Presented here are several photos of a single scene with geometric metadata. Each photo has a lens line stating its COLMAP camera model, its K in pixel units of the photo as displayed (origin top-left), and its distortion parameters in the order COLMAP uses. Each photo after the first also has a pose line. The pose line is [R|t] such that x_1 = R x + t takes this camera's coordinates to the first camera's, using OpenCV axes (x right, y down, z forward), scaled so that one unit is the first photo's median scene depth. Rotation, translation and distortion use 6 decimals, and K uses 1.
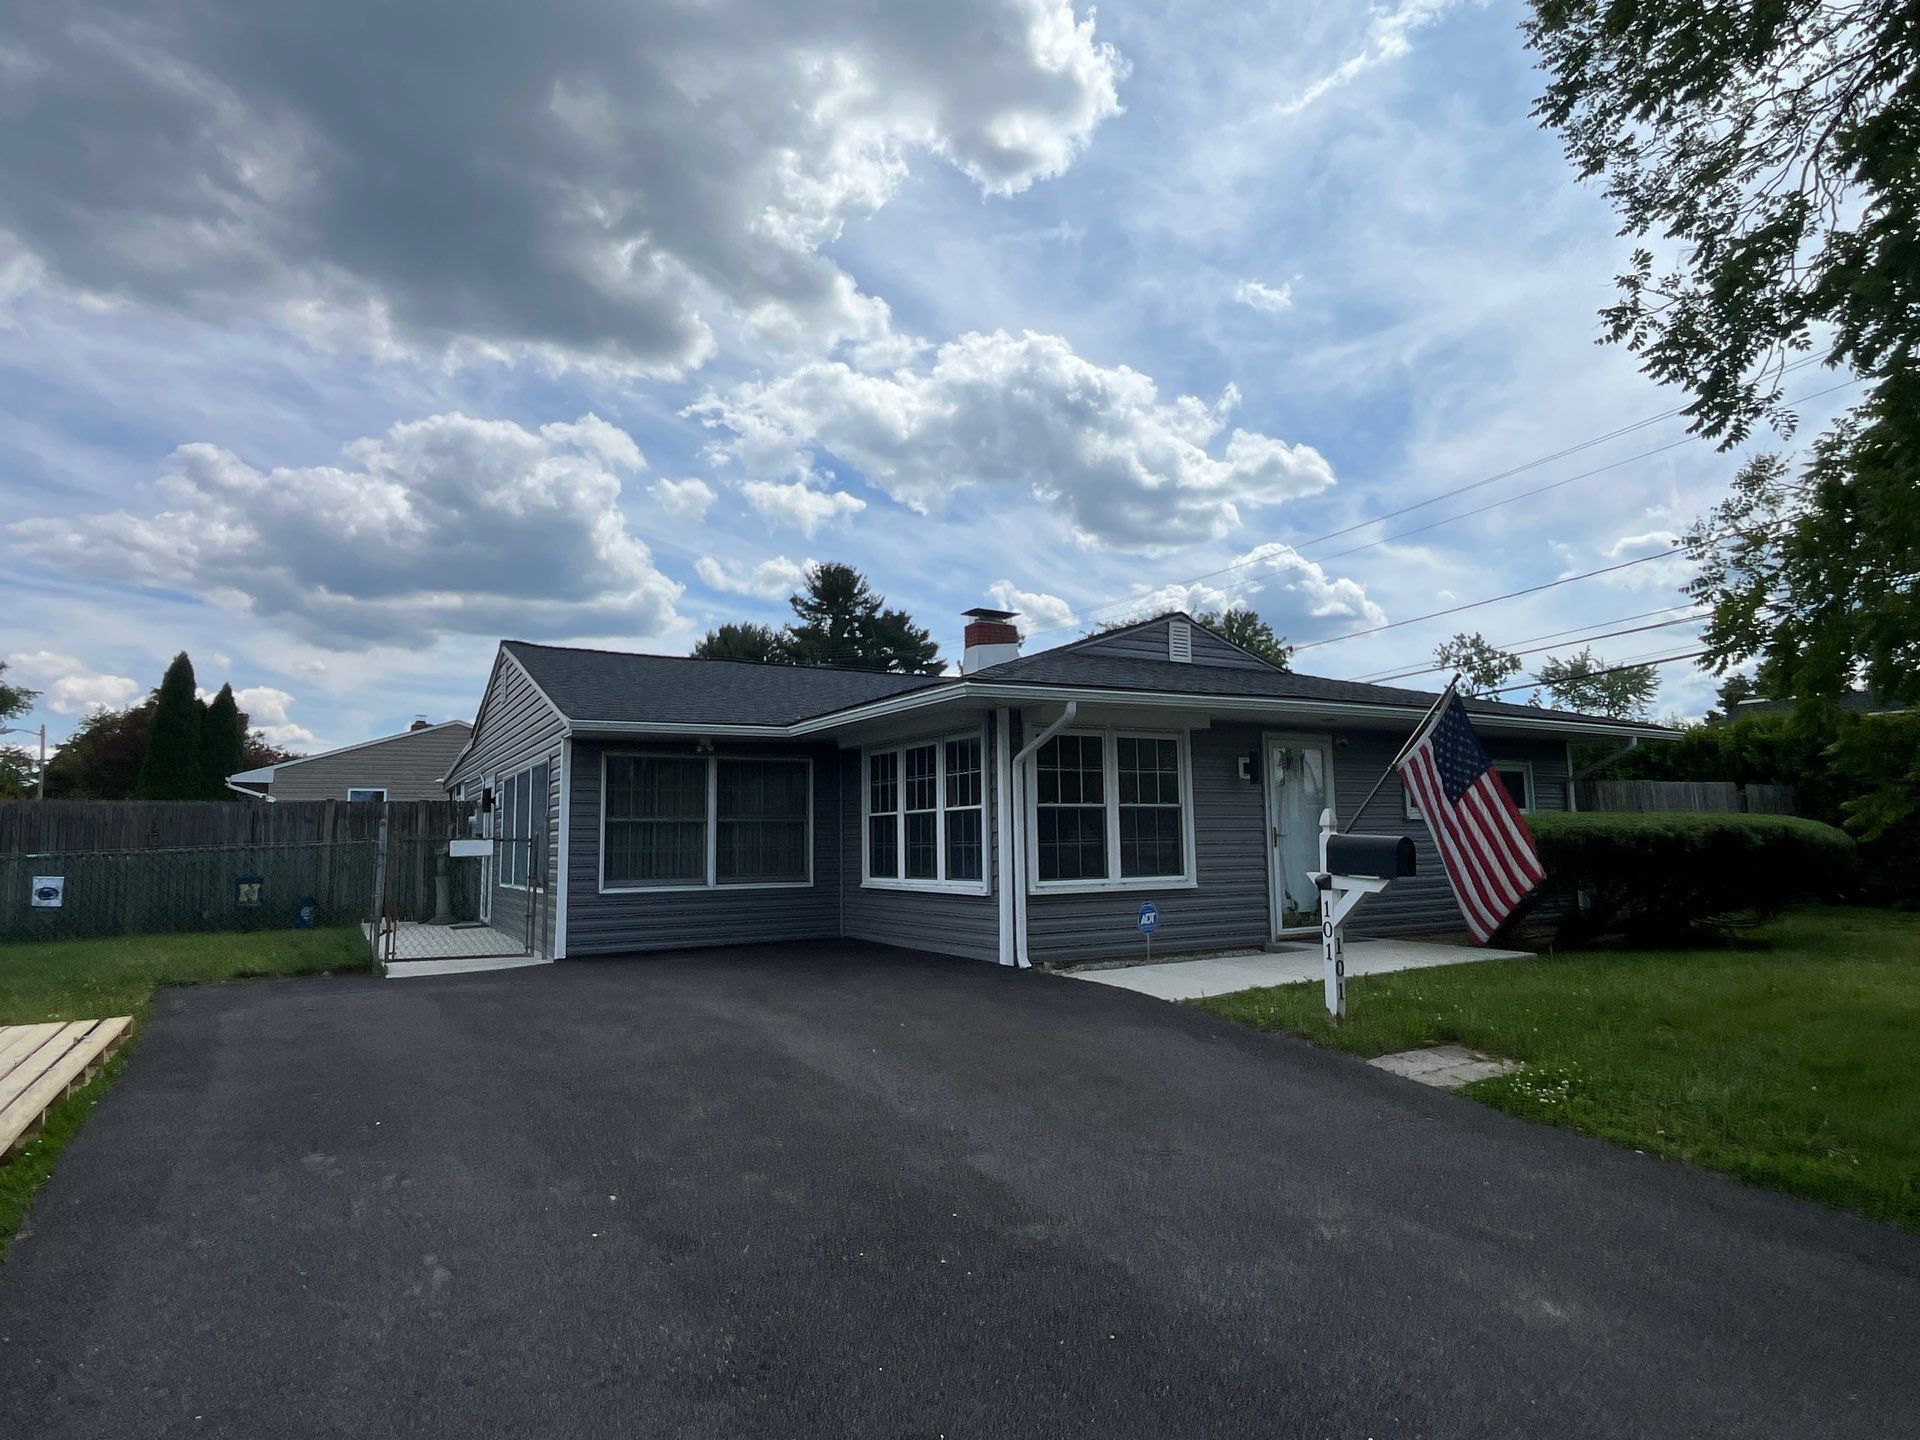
lens RADIAL K [[1149.8, 0, 941.9], [0, 1149.8, 711.7], [0, 0, 1]] dist [-0.001838, -0.000354]
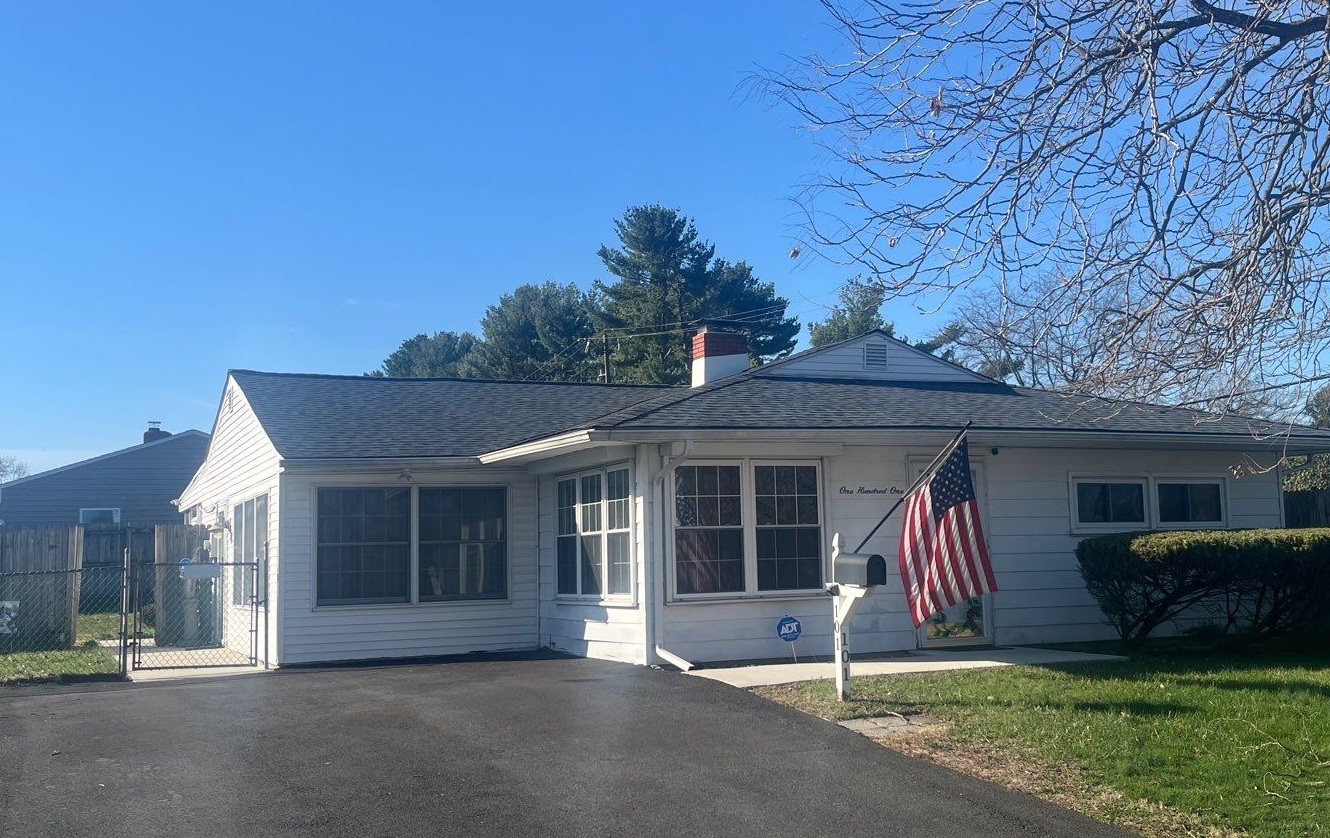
lens RADIAL K [[1456.0, 0, 672.2], [0, 1456.0, 419.6], [0, 0, 1]] dist [0.029452, 0.000000]
pose [[0.995962, -0.024541, -0.086359, 0.183383], [0.026476, 0.999422, 0.021336, -0.051696], [0.085785, -0.023536, 0.996036, -0.397822]]
